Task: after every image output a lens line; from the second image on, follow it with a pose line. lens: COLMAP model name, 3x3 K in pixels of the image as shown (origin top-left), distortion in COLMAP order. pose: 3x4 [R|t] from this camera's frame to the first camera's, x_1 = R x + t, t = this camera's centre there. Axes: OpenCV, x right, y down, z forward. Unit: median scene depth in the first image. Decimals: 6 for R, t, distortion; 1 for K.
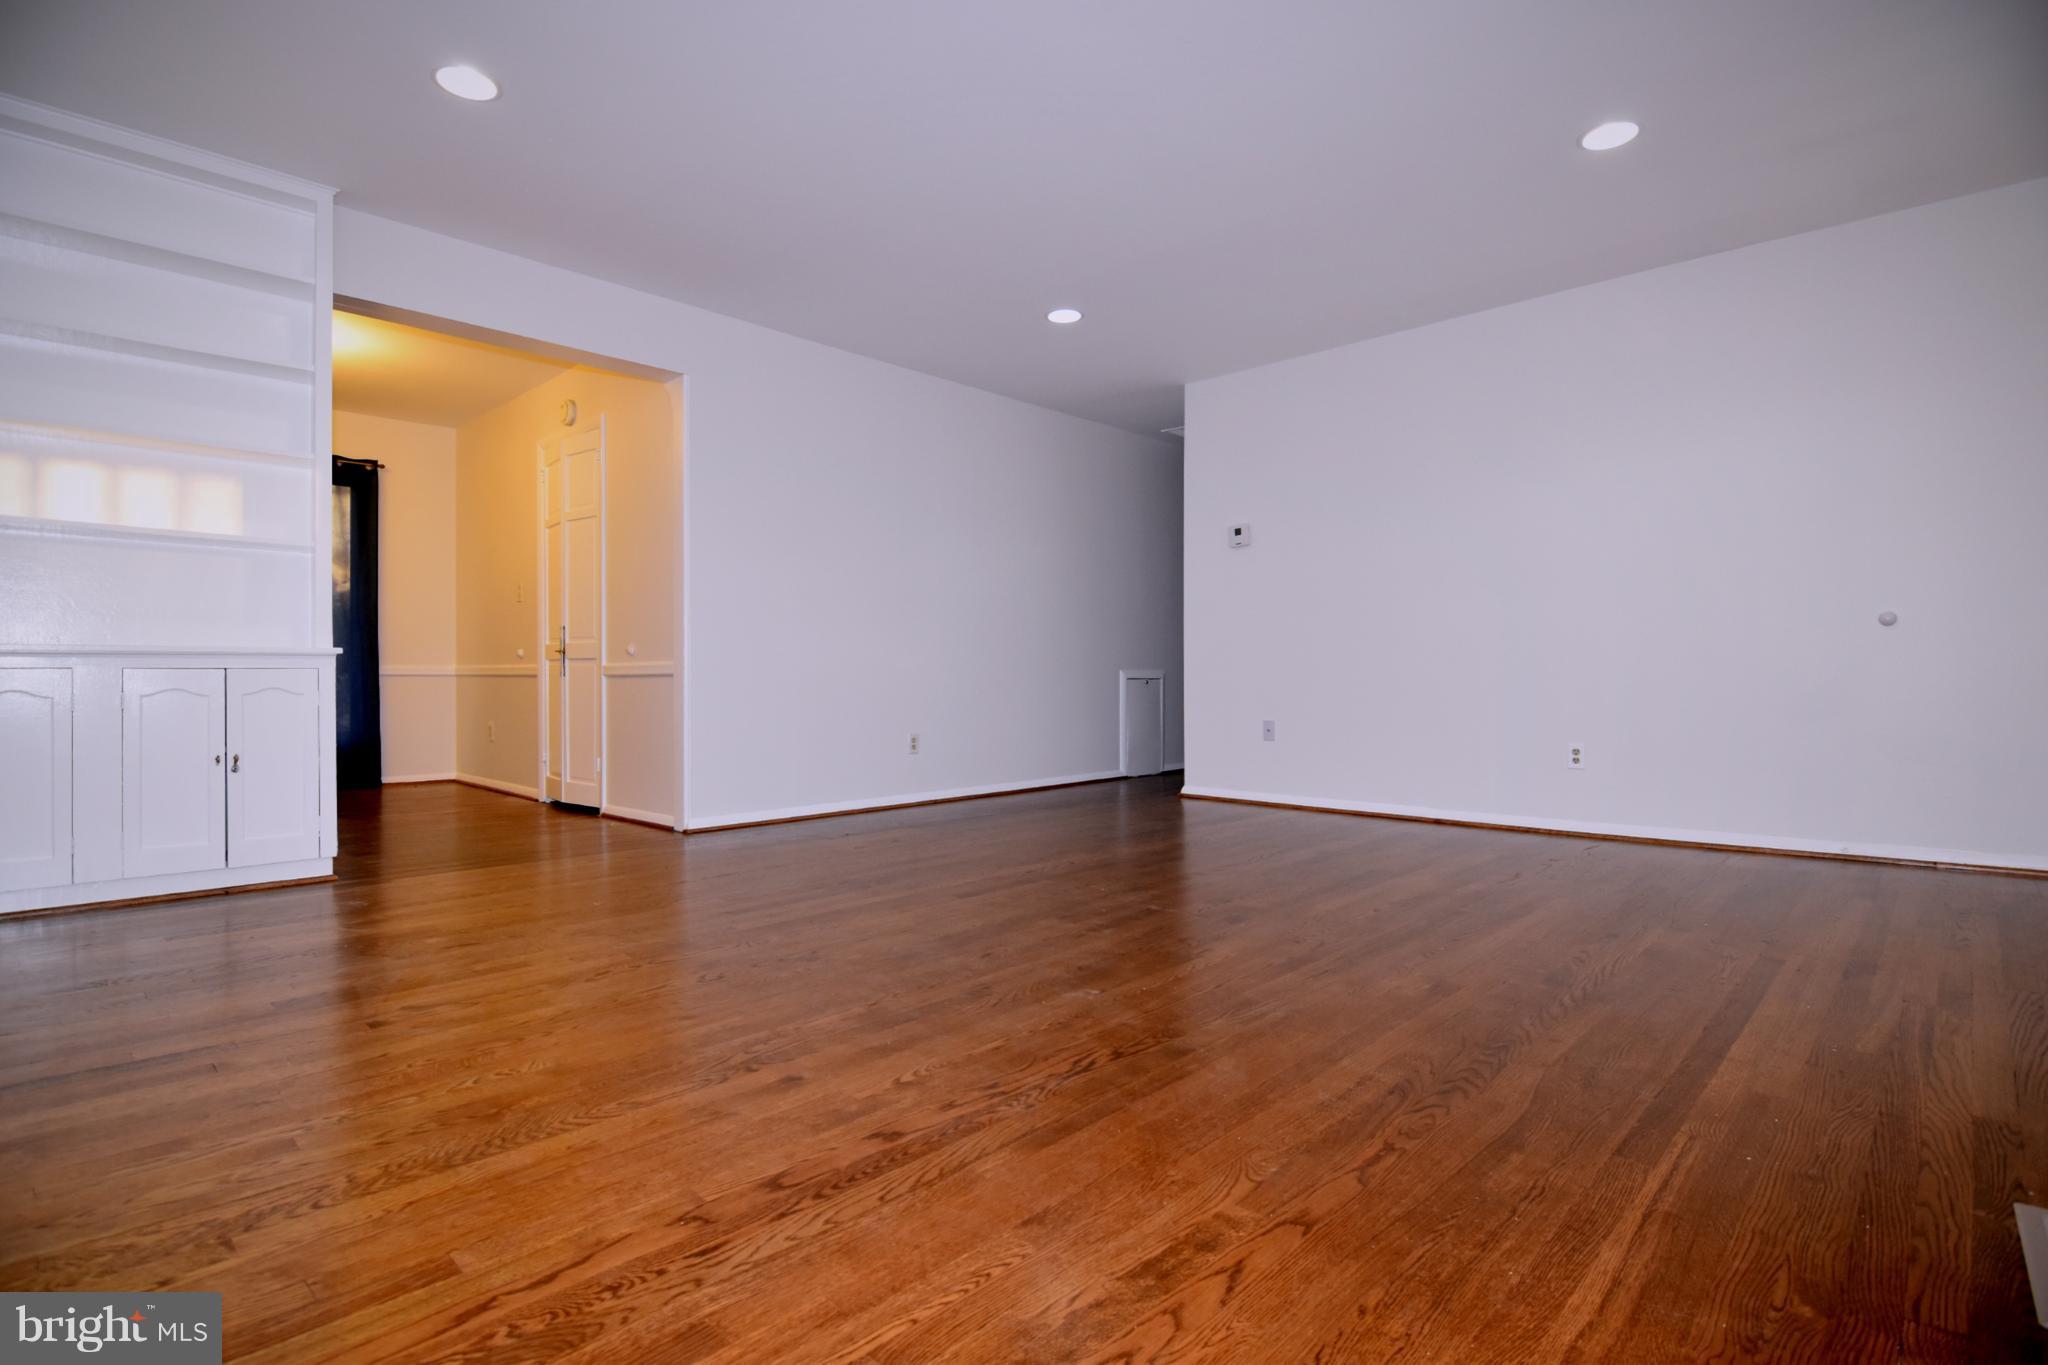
lens RADIAL K [[1028.7, 0, 1024.0], [0, 1028.7, 682.5], [0, 0, 1]] dist [-0.002442, -0.000389]
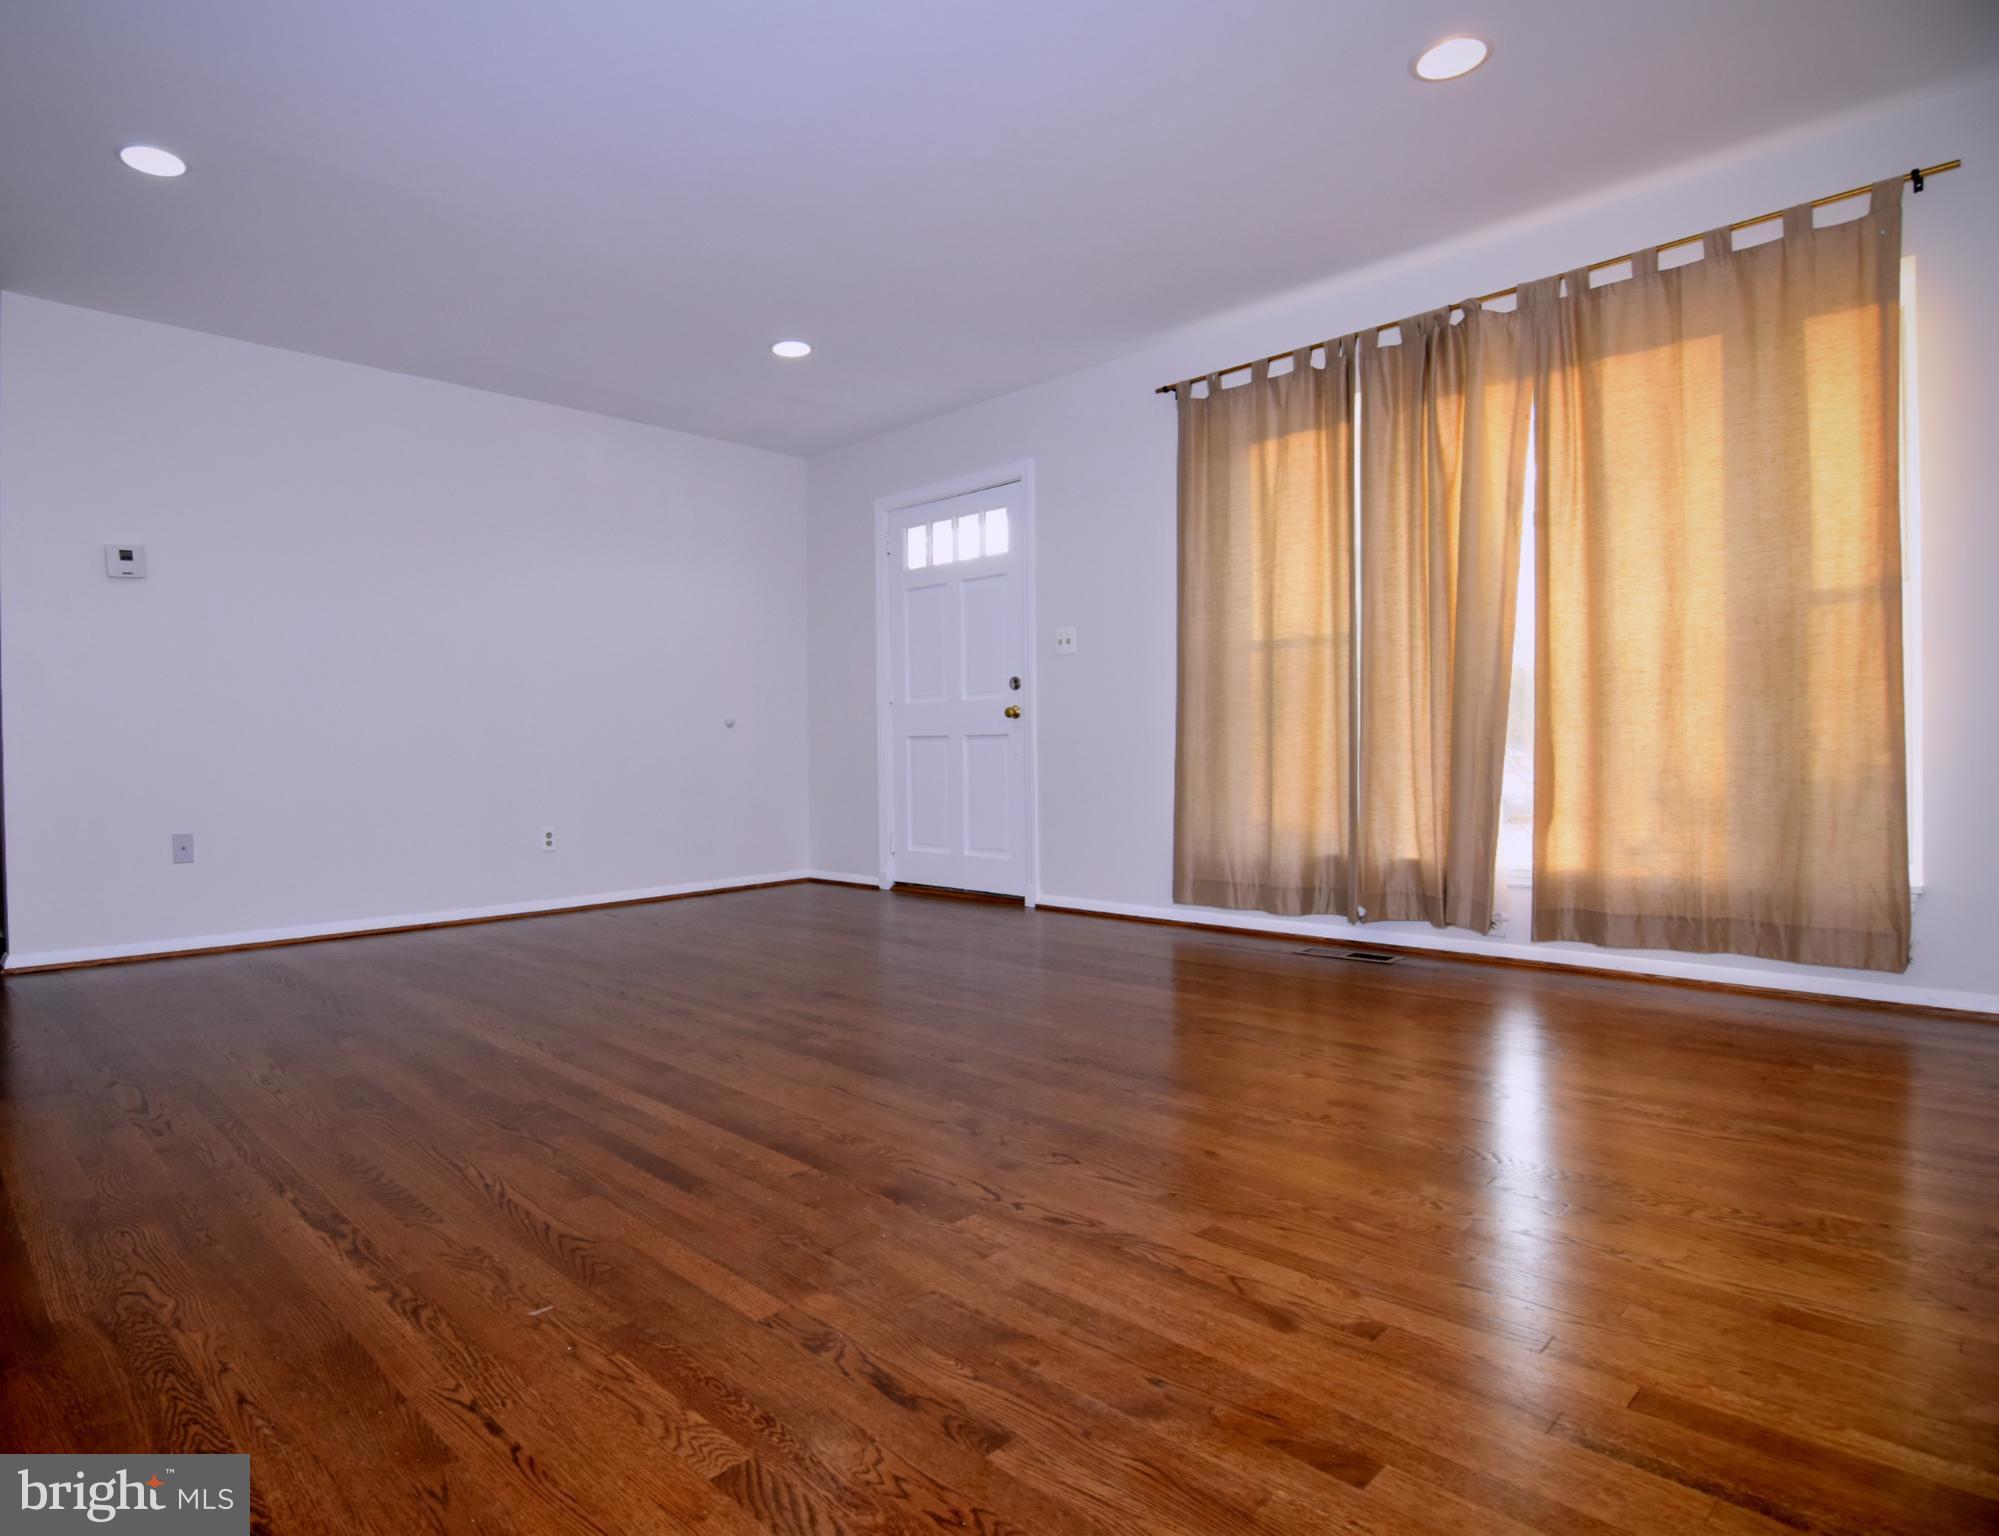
lens RADIAL K [[1015.1, 0, 999.5], [0, 1015.1, 768.0], [0, 0, 1]] dist [-0.012986, -0.000013]
pose [[0.035790, -0.011286, 0.999296, -1.009236], [0.020399, 0.999736, 0.010560, -0.009224], [-0.999151, 0.020006, 0.036010, 0.974196]]
